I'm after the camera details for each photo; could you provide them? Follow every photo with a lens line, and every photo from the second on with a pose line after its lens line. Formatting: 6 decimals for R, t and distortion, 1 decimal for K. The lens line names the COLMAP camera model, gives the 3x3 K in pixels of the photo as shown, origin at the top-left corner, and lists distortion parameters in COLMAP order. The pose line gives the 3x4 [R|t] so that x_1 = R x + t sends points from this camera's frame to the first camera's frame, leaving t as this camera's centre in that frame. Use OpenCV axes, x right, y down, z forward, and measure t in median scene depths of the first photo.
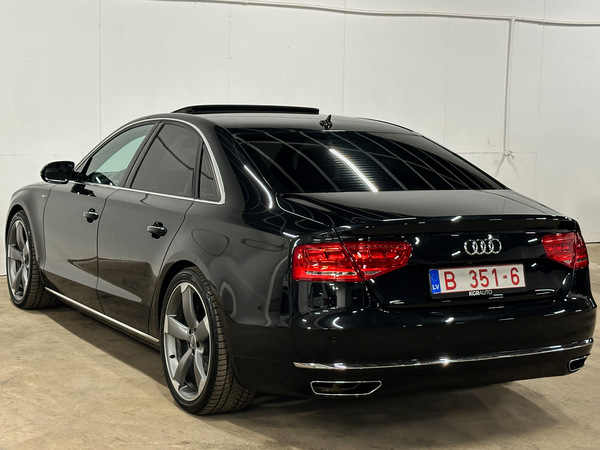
lens RADIAL K [[1108.9, 0, 300.0], [0, 1108.9, 225.0], [0, 0, 1]] dist [0.300806, 0.039907]
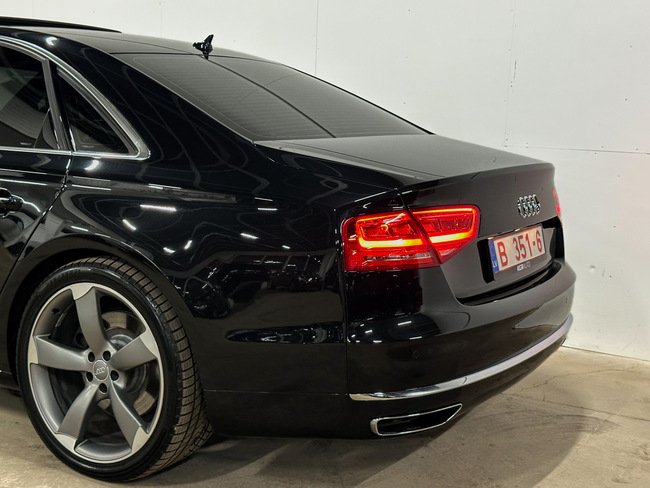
lens RADIAL K [[981.4, 0, 325.0], [0, 981.4, 244.0], [0, 0, 1]] dist [0.145904, 0.022221]
pose [[0.865570, -0.067340, 0.496239, -0.287683], [0.034635, 0.996595, 0.074826, -0.010064], [-0.499588, -0.047580, 0.864955, 0.473488]]
